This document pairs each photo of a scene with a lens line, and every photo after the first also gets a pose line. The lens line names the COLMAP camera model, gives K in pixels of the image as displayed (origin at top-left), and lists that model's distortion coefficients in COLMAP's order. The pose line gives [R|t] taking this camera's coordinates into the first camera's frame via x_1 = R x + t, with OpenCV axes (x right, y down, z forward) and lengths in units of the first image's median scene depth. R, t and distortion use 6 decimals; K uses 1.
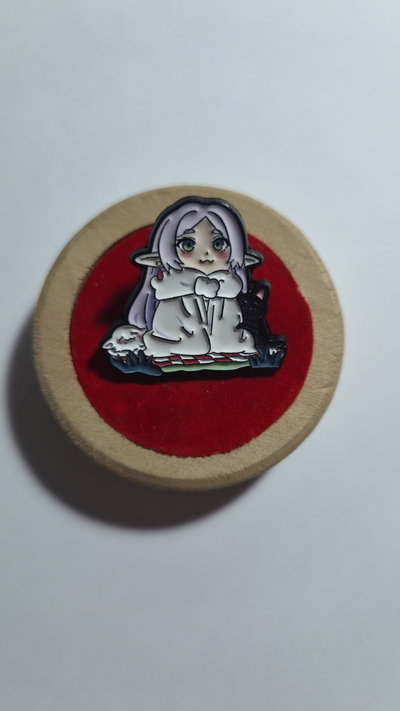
lens RADIAL K [[547.9, 0, 198.8], [0, 547.9, 353.3], [0, 0, 1]] dist [-0.043109, -0.027805]
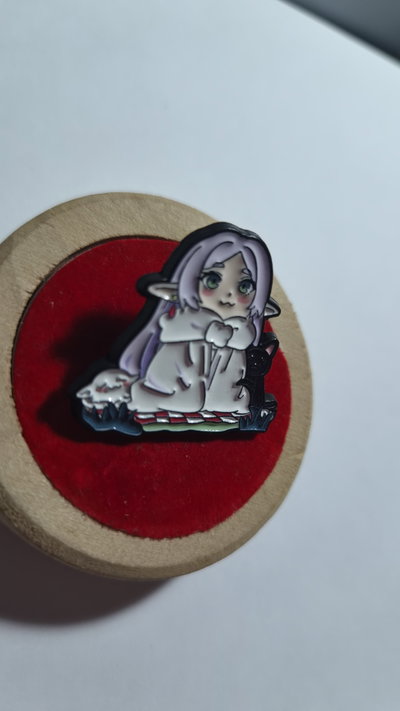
lens RADIAL K [[547.9, 0, 201.5], [0, 547.9, 356.5], [0, 0, 1]] dist [-0.043109, -0.027805]
pose [[0.868776, 0.103186, 0.484335, -0.382404], [-0.101612, 0.994384, -0.029585, -0.057200], [-0.484668, -0.023511, 0.874382, 0.278454]]
